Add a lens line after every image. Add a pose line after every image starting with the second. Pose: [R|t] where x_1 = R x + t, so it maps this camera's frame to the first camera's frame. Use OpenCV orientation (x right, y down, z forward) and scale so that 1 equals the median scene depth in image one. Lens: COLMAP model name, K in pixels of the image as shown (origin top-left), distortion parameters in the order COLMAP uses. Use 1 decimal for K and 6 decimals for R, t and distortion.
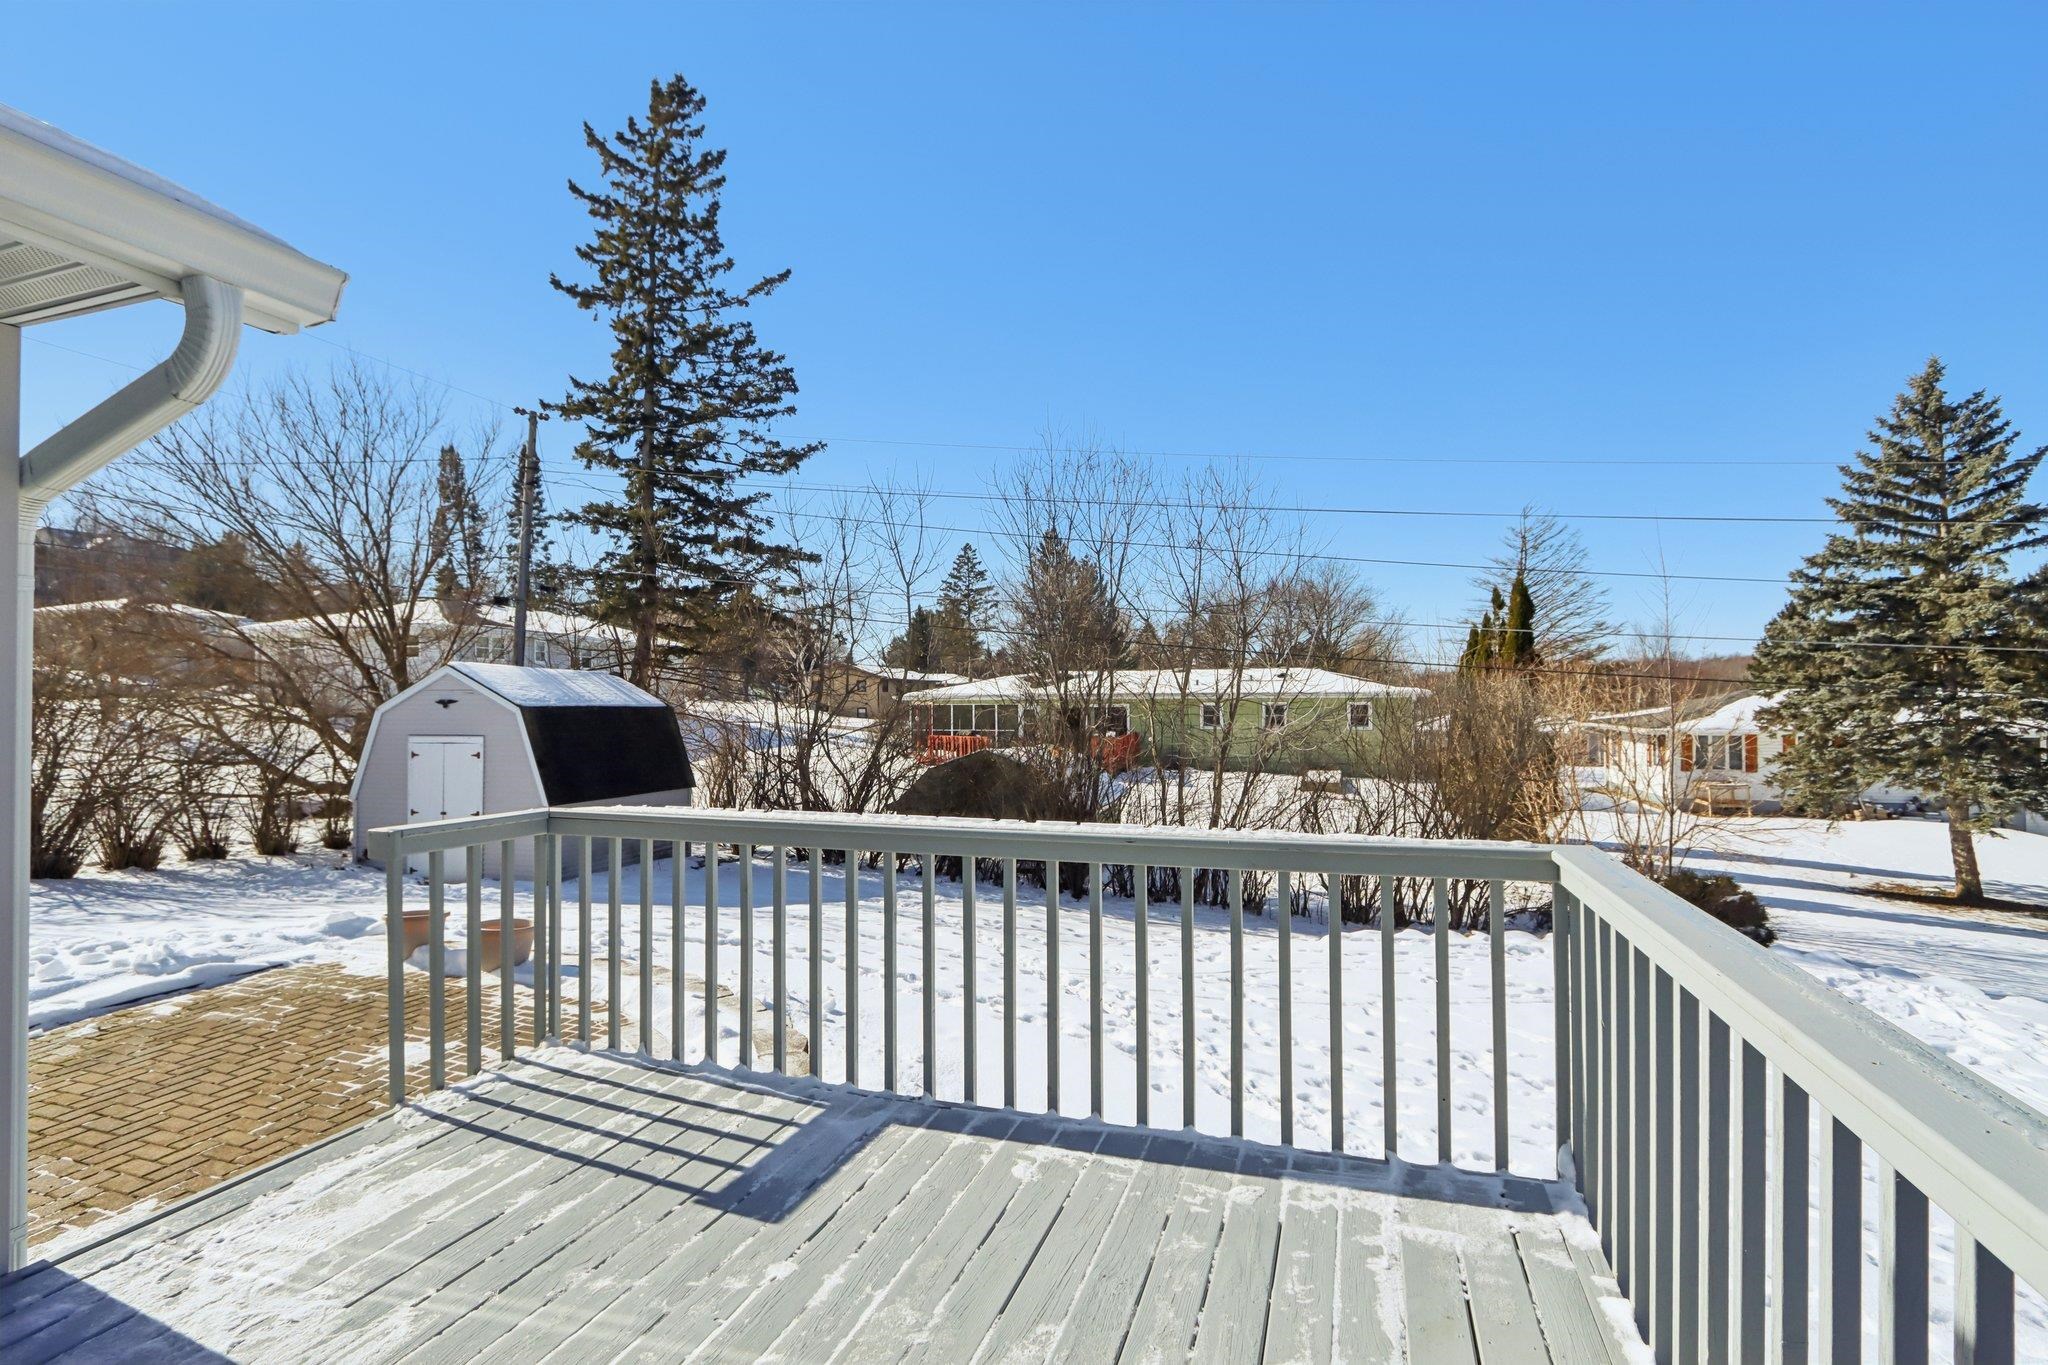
lens RADIAL K [[952.0, 0, 1028.6], [0, 952.0, 680.3], [0, 0, 1]] dist [-0.016849, 0.003308]
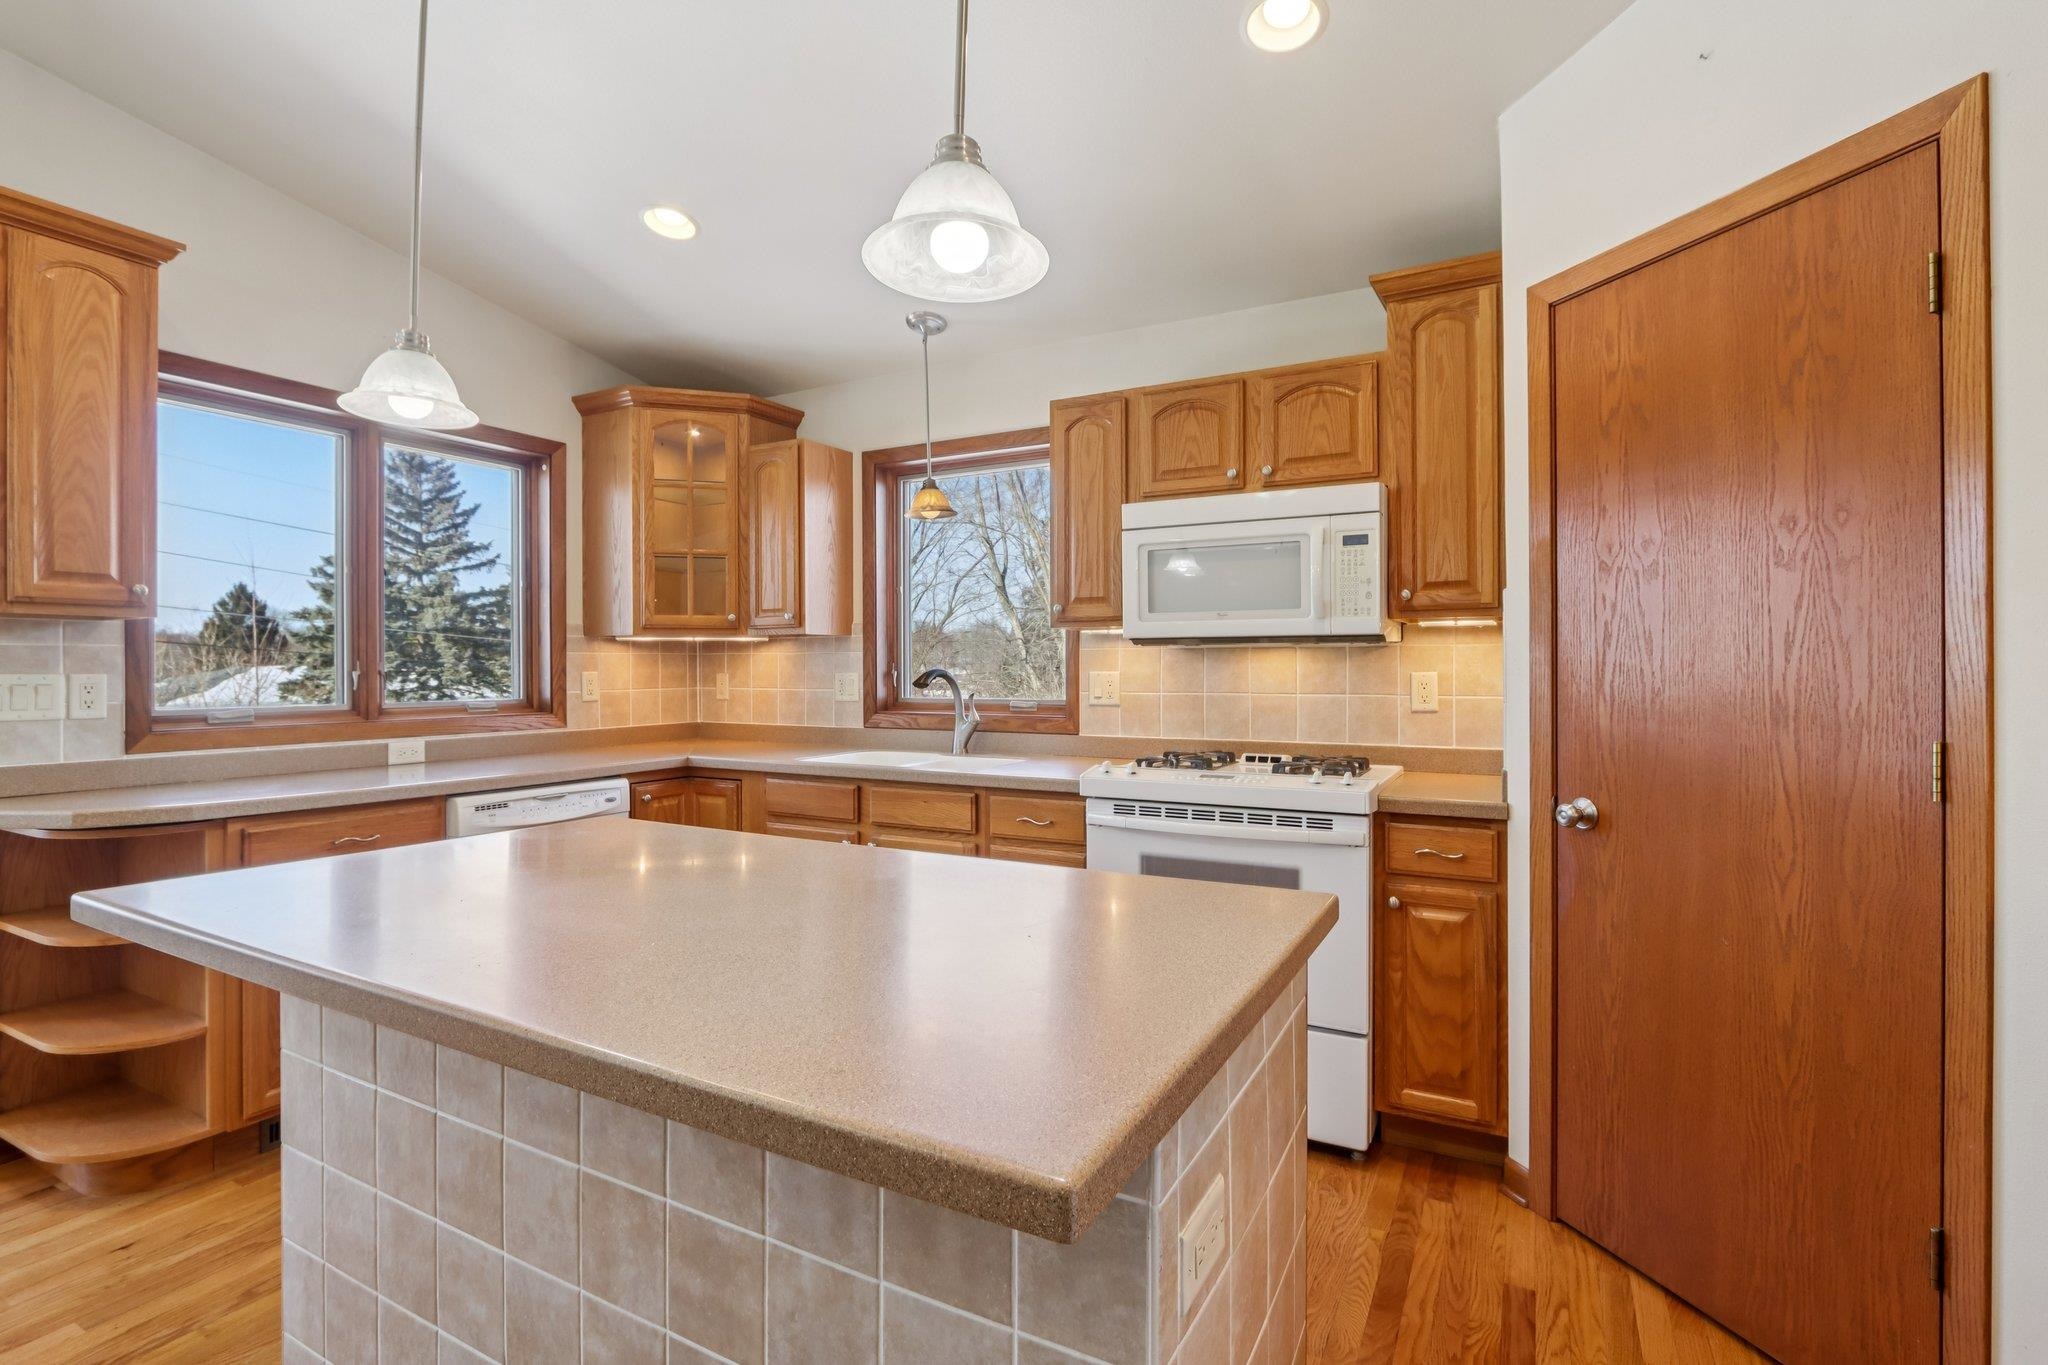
lens RADIAL K [[952.0, 0, 1021.2], [0, 952.0, 671.3], [0, 0, 1]] dist [-0.016849, 0.003308]
pose [[0.147385, 0.000232, 0.989079, -0.274639], [-0.017002, 0.999853, 0.002299, -0.000121], [-0.988933, -0.017155, 0.147368, -0.083426]]
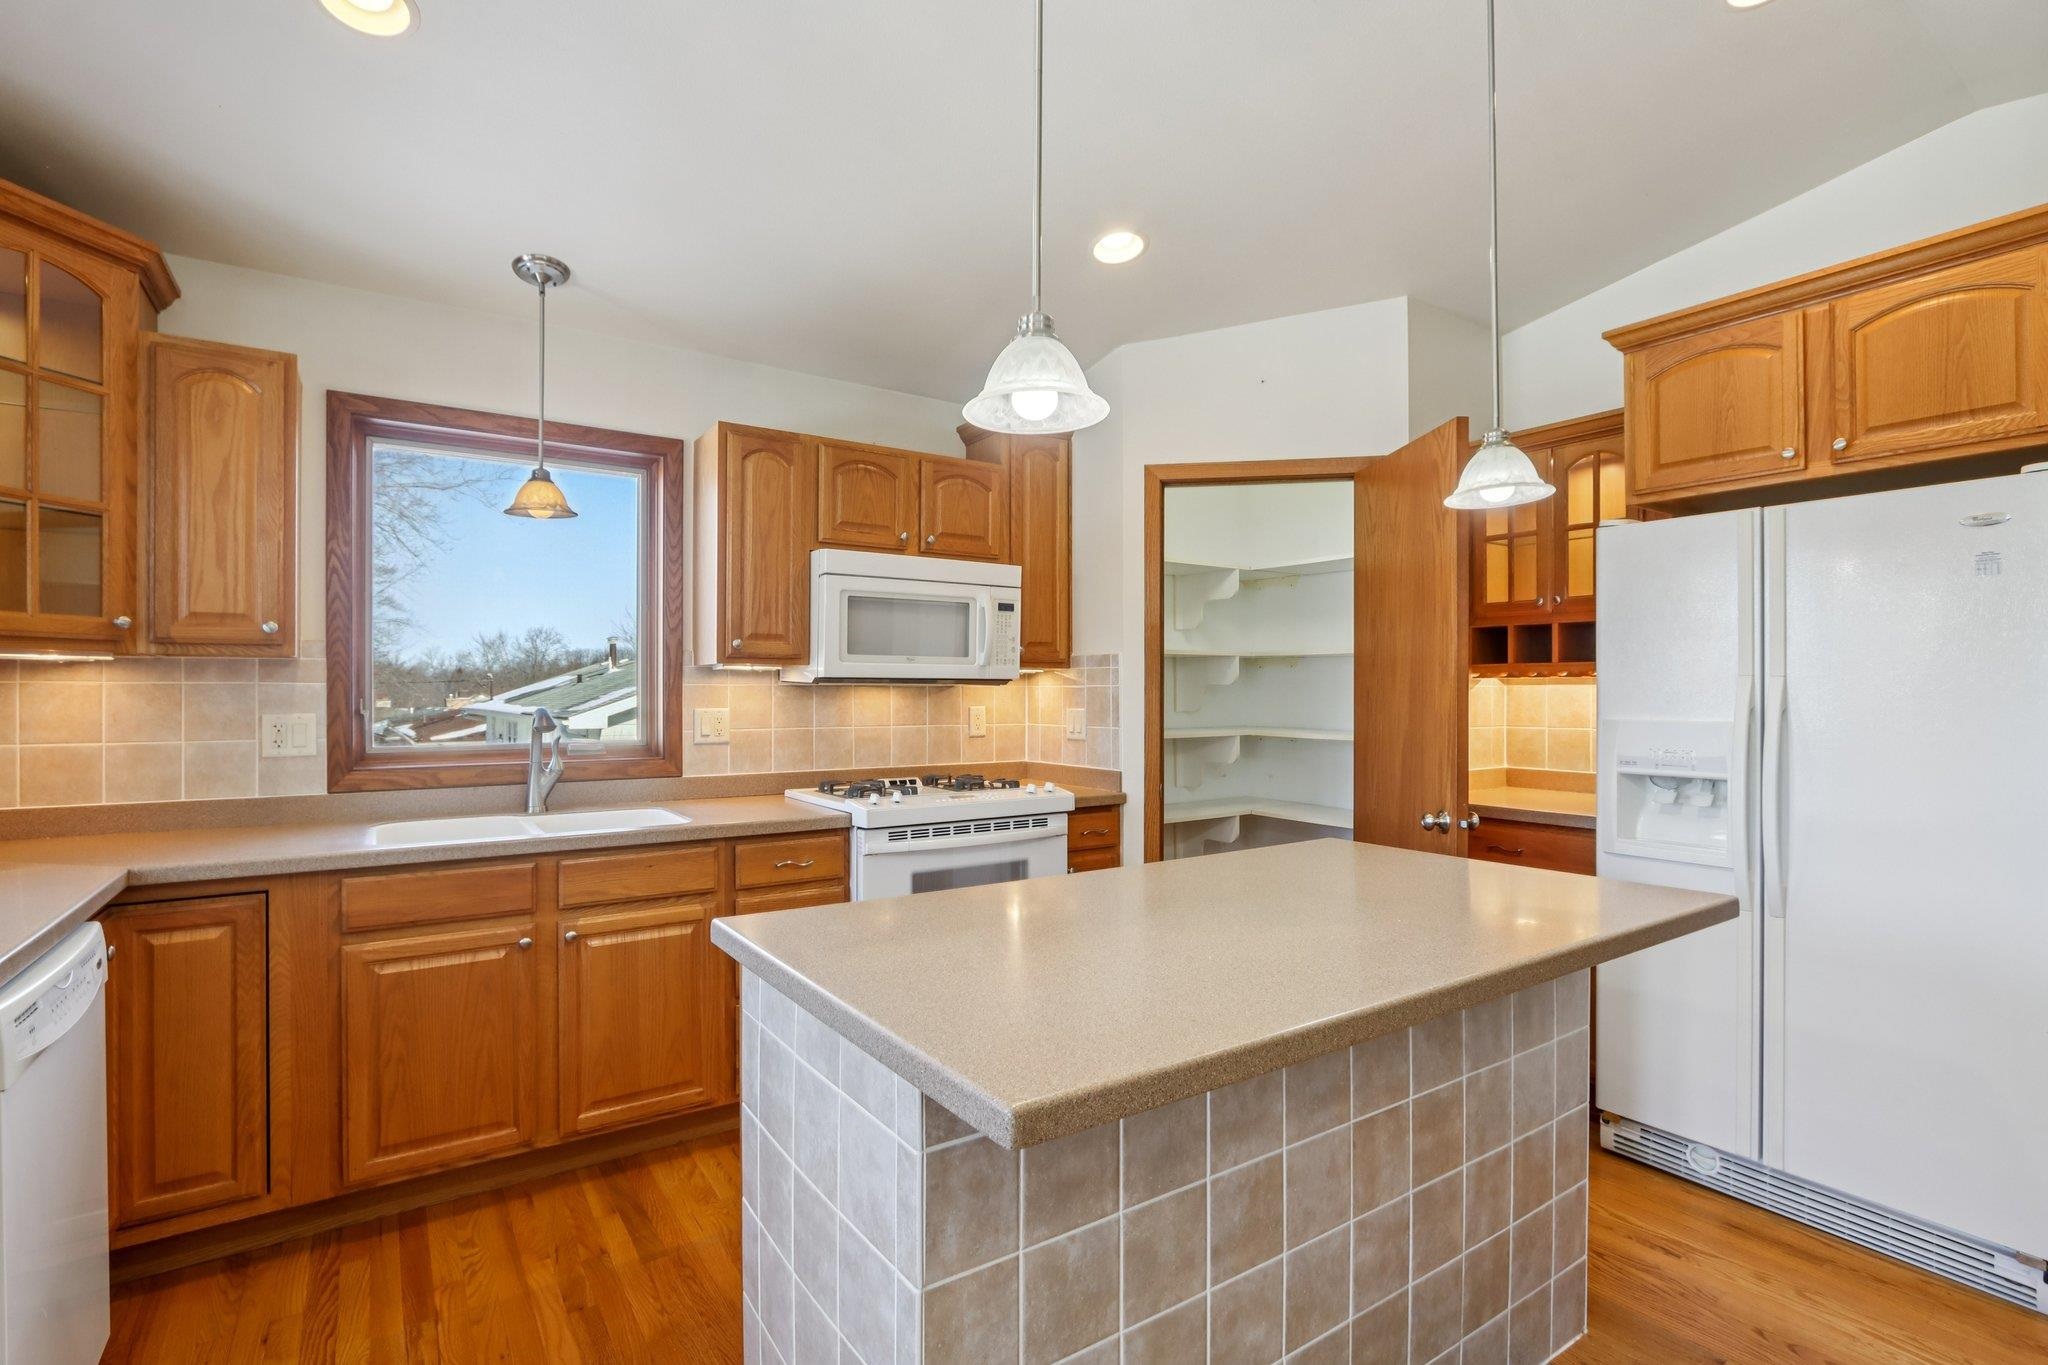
lens RADIAL K [[952.0, 0, 1024.4], [0, 952.0, 691.9], [0, 0, 1]] dist [-0.016849, 0.003308]
pose [[-0.809566, 0.002270, 0.587024, -0.240525], [-0.009248, 0.999819, -0.016620, -0.000558], [-0.586956, -0.018884, -0.809399, 0.035529]]
